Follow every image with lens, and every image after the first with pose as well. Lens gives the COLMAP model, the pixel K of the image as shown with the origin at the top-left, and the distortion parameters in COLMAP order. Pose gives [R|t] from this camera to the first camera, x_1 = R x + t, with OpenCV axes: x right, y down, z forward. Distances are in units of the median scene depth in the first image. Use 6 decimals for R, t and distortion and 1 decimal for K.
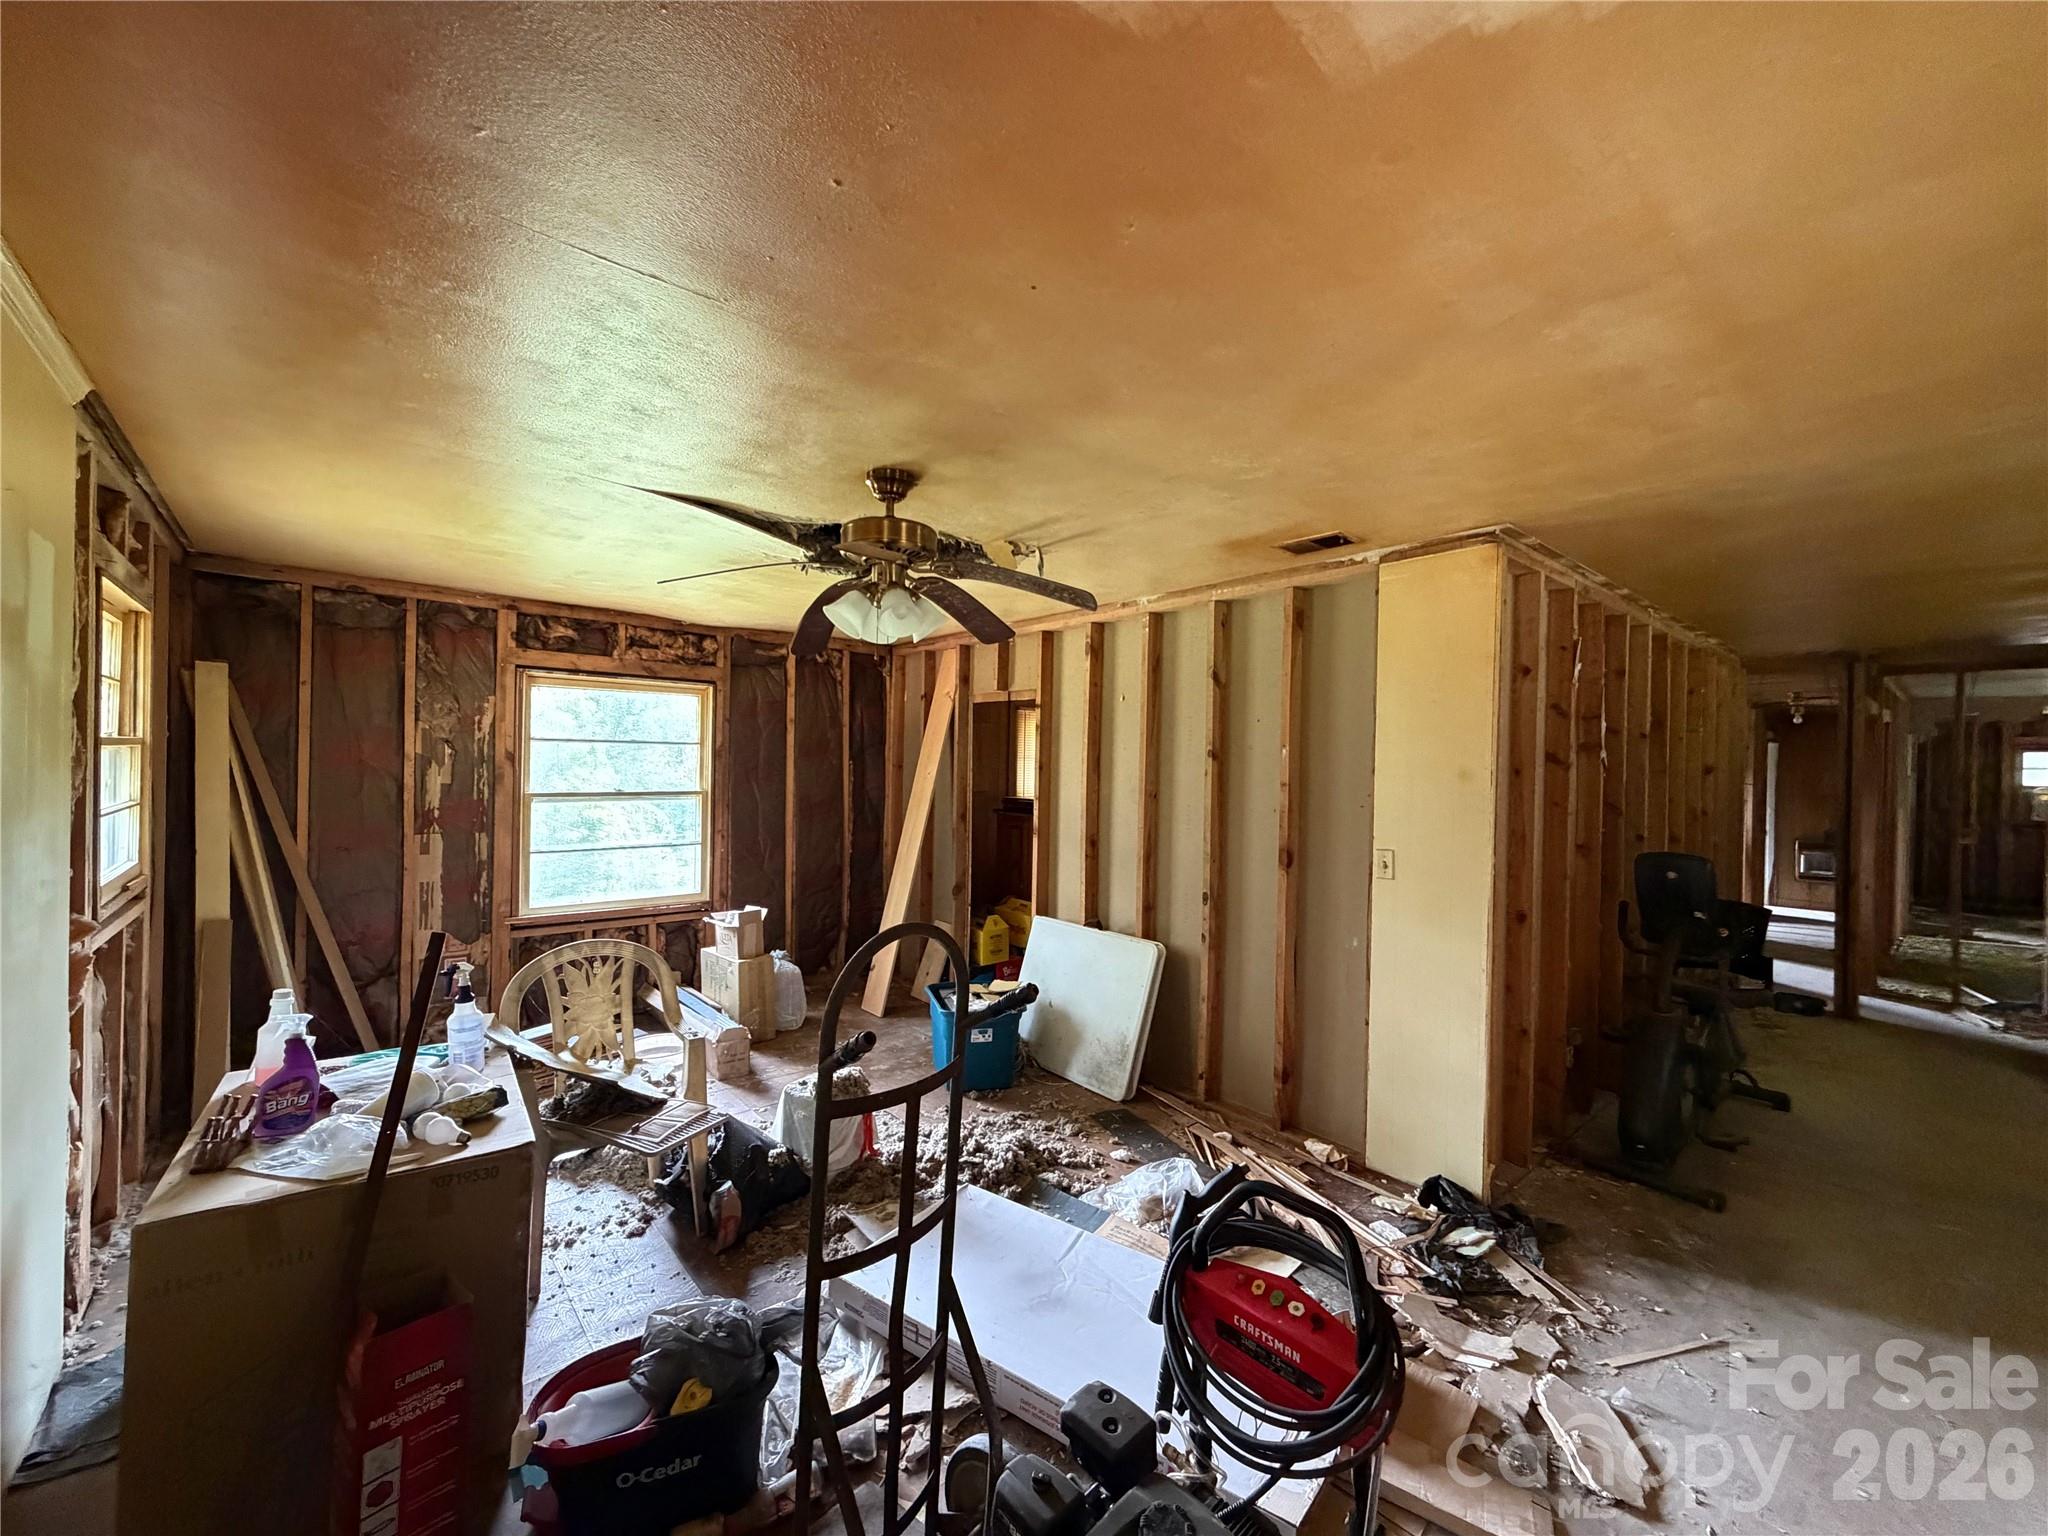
lens RADIAL K [[819.0, 0, 1019.2], [0, 819.0, 775.5], [0, 0, 1]] dist [0.000997, -0.000007]
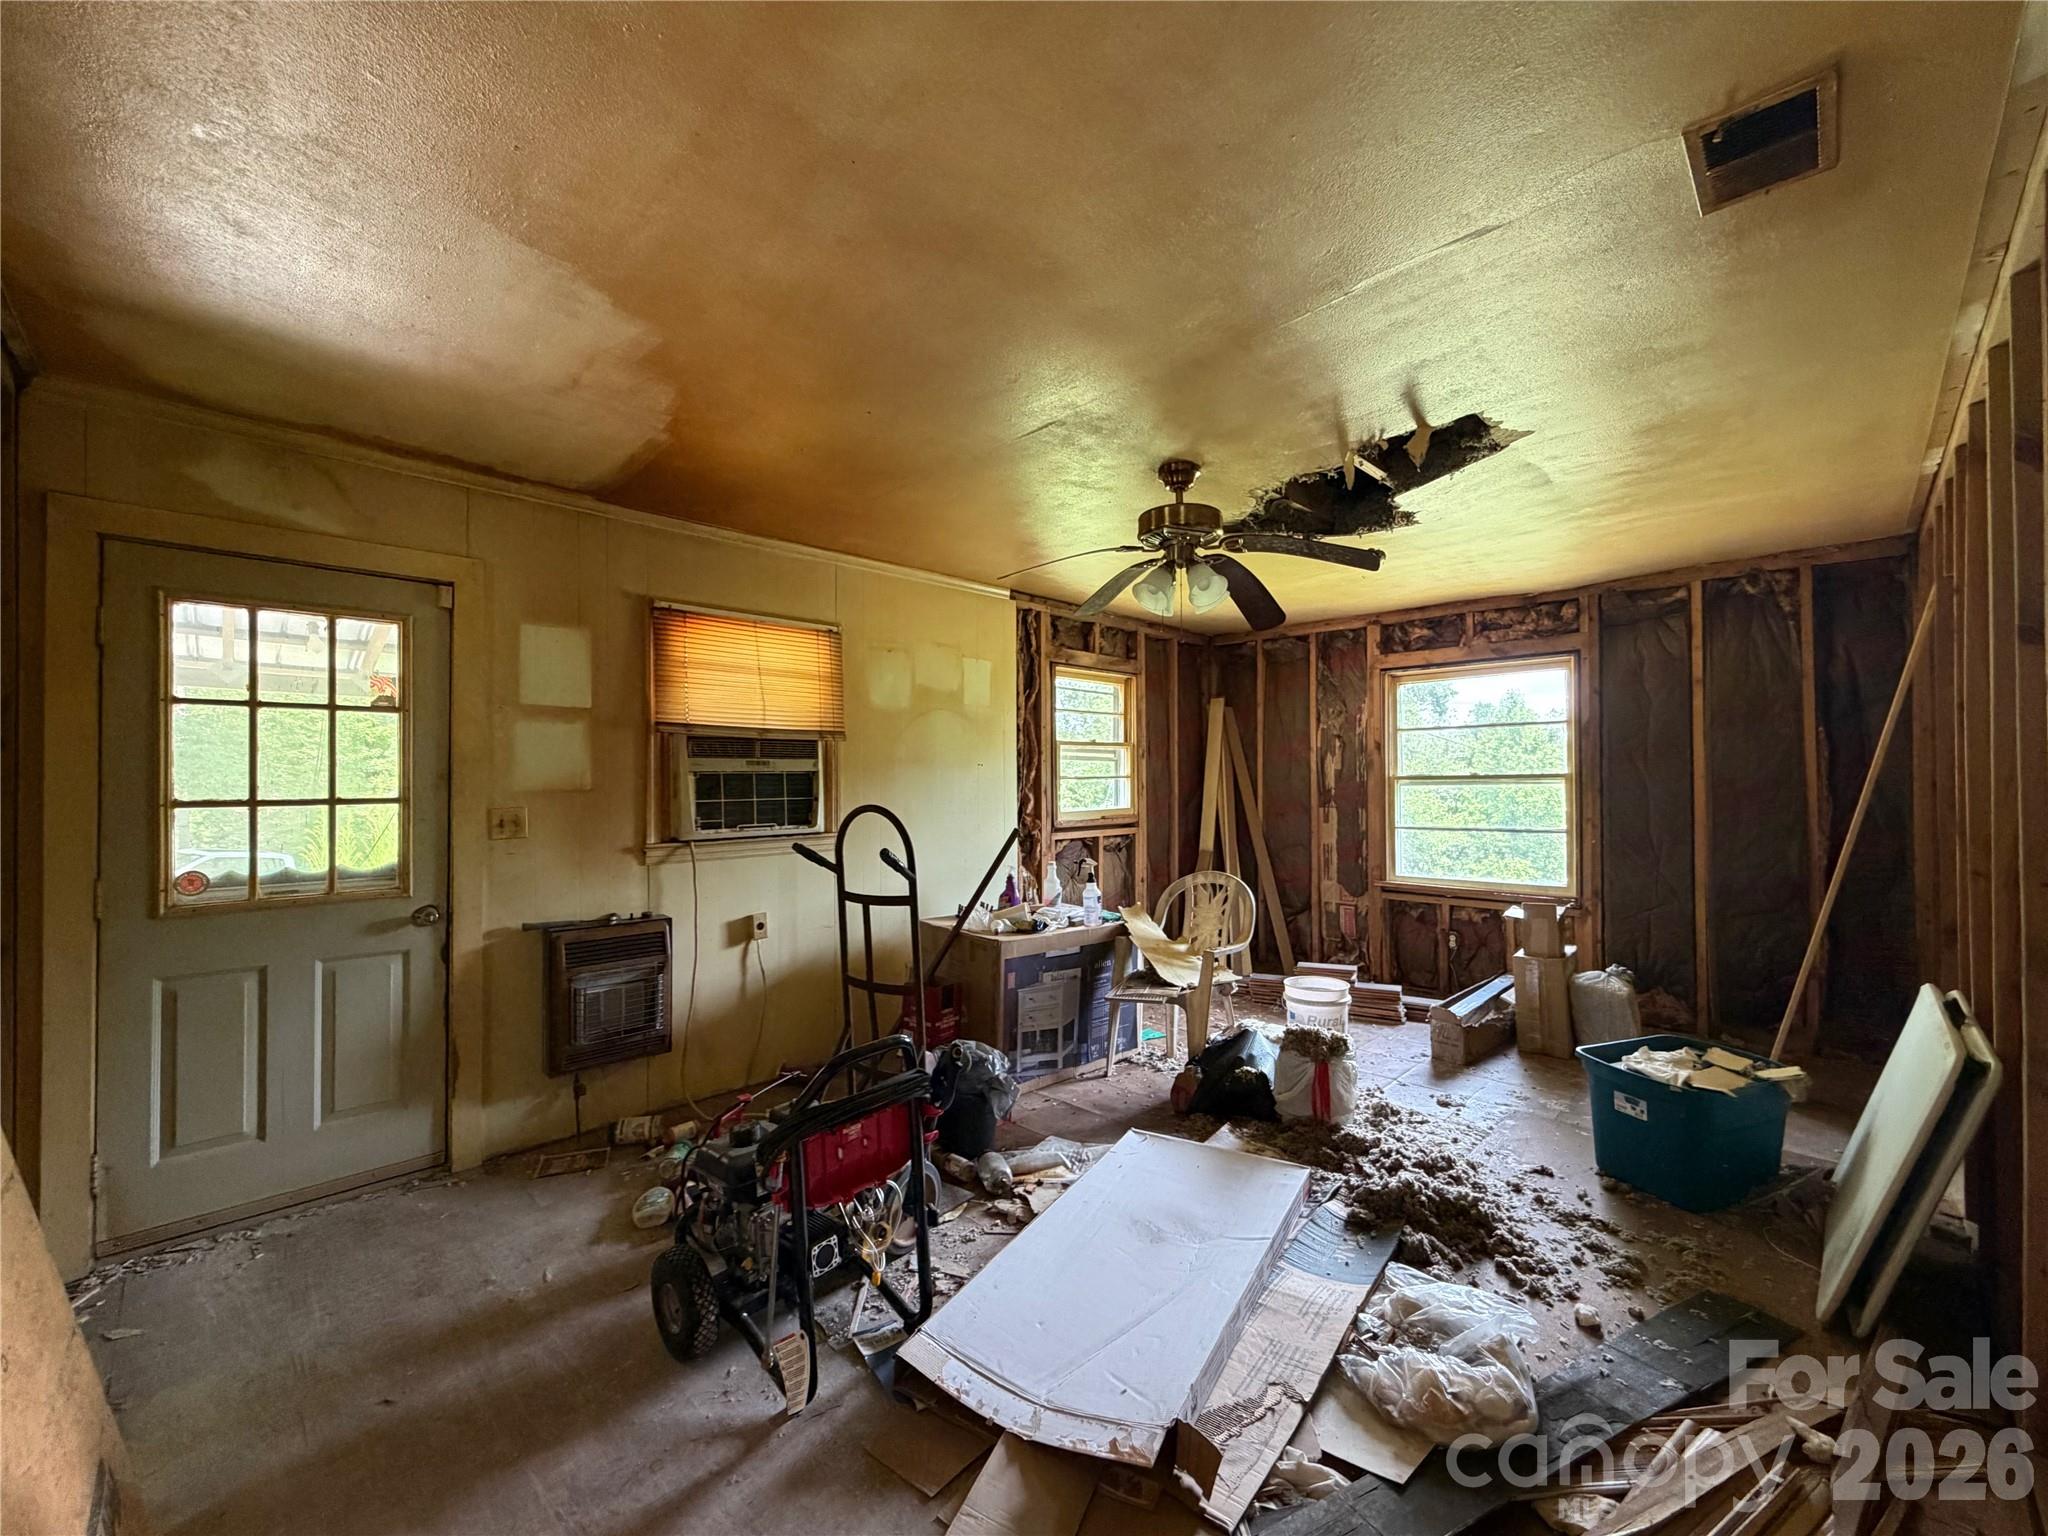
lens RADIAL K [[819.0, 0, 1019.2], [0, 819.0, 775.5], [0, 0, 1]] dist [0.000997, -0.000007]
pose [[0.083317, -0.026124, -0.996181, 0.524008], [-0.002648, 0.999647, -0.026436, 0.052543], [0.996520, 0.004840, 0.083219, 0.373919]]
